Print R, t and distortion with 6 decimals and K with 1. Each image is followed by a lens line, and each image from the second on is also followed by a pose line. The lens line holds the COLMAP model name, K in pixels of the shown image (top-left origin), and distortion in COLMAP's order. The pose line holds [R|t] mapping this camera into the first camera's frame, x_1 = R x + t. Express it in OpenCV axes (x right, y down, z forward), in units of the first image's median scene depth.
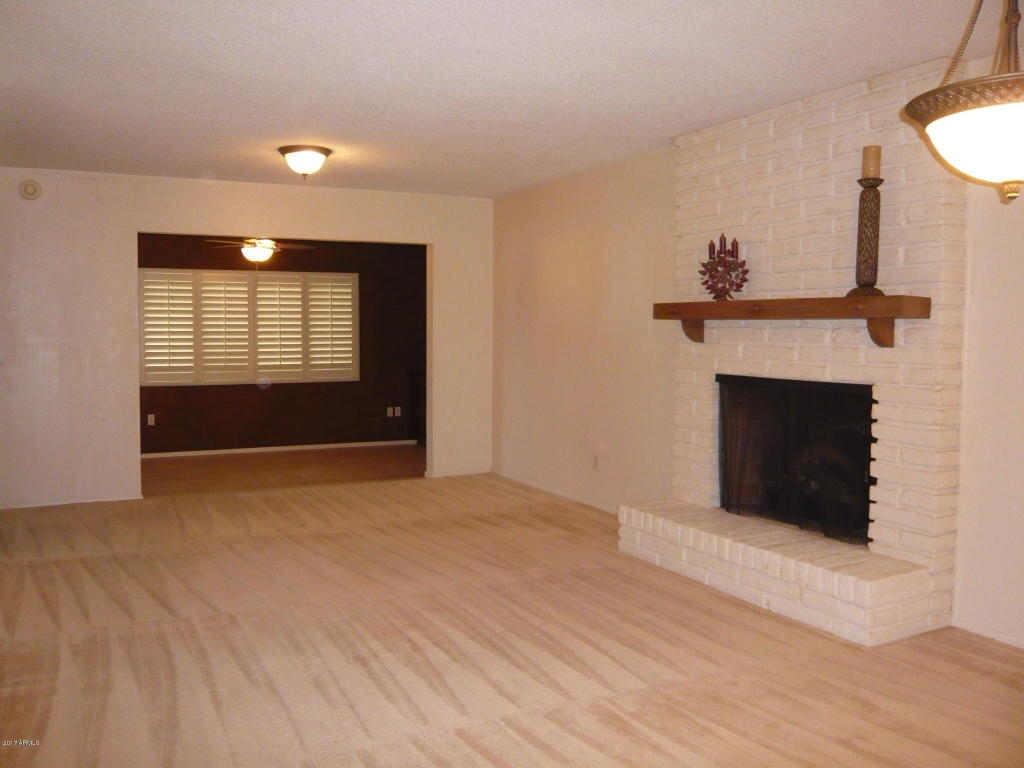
lens RADIAL K [[857.8, 0, 499.3], [0, 857.8, 381.1], [0, 0, 1]] dist [-0.100333, 0.042390]
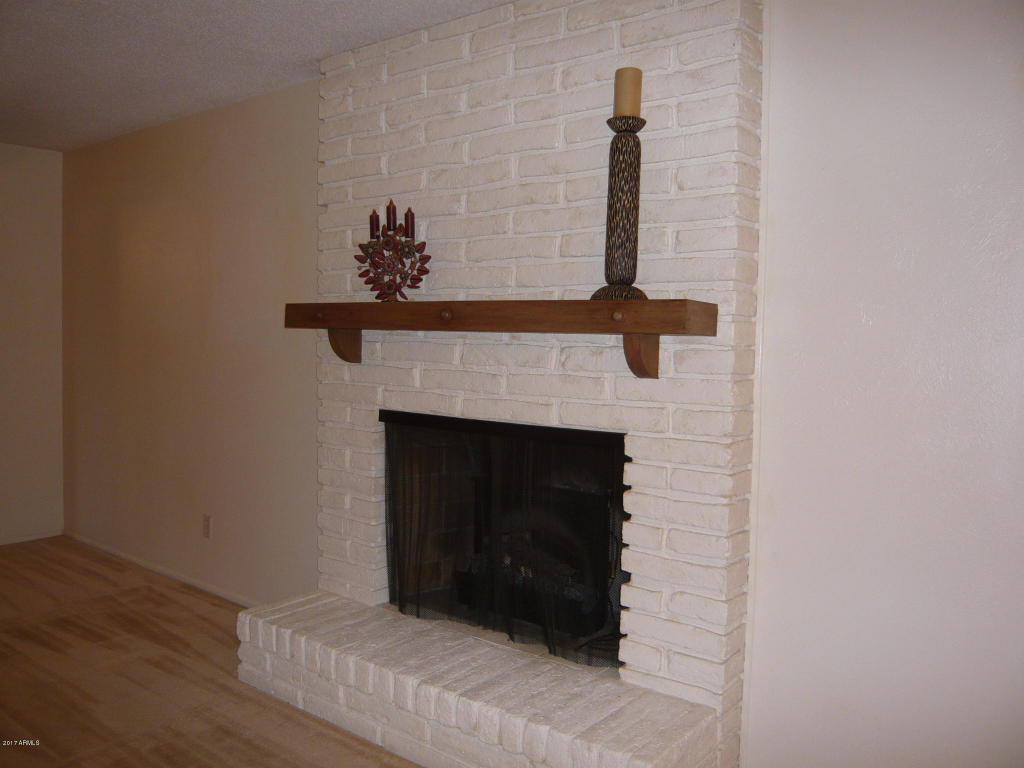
lens RADIAL K [[857.8, 0, 495.7], [0, 857.8, 381.6], [0, 0, 1]] dist [-0.100333, 0.042390]
pose [[0.914611, -0.011490, 0.404172, 0.078880], [0.010689, 0.999934, 0.004240, -0.040255], [-0.404194, 0.000442, 0.914673, 0.421819]]
